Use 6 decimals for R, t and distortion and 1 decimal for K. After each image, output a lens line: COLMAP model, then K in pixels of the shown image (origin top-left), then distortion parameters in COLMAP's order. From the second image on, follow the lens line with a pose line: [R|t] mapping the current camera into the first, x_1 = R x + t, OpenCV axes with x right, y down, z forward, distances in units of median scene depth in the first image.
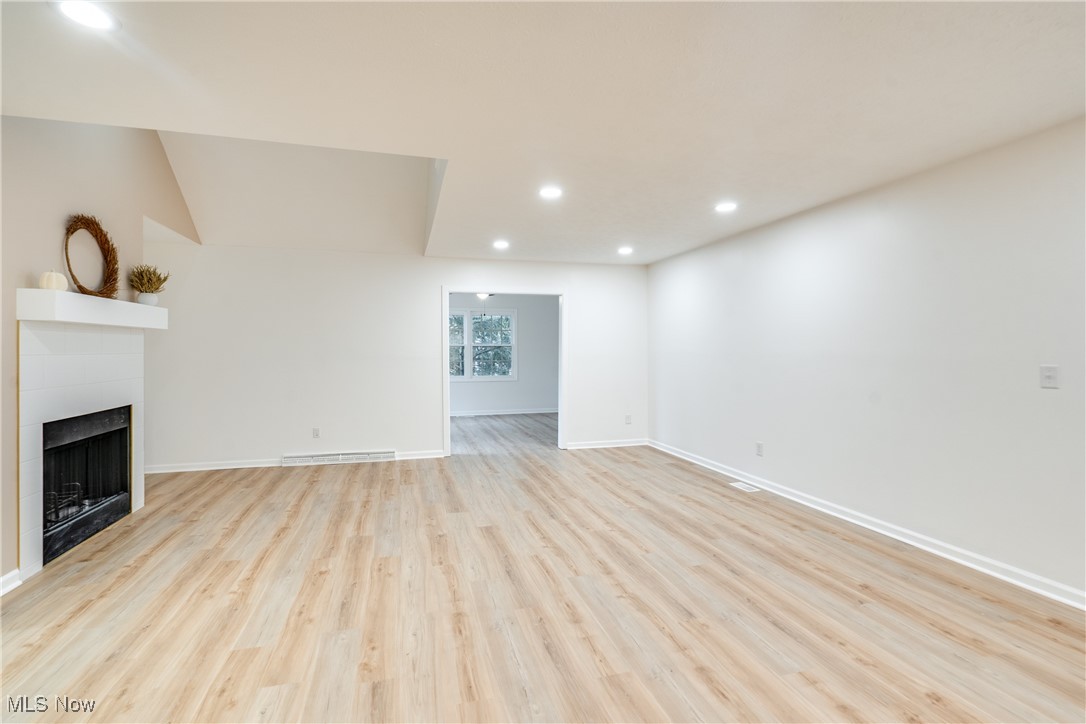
lens RADIAL K [[500.2, 0, 535.0], [0, 500.2, 350.2], [0, 0, 1]] dist [-0.006607, 0.002309]
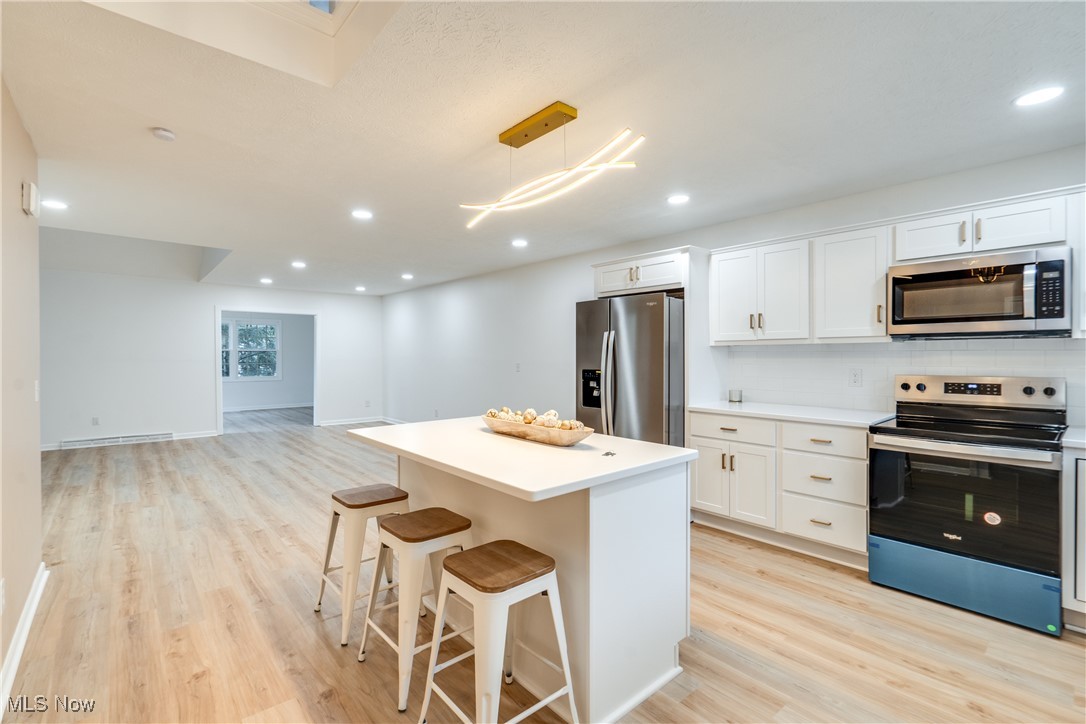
lens RADIAL K [[484.3, 0, 543.0], [0, 484.3, 360.7], [0, 0, 1]] dist [-0.007324, 0.000835]
pose [[0.899353, -0.002229, 0.437218, 0.059839], [-0.003184, 0.999927, 0.011646, -0.003337], [-0.437213, -0.011866, 0.899280, -0.885961]]
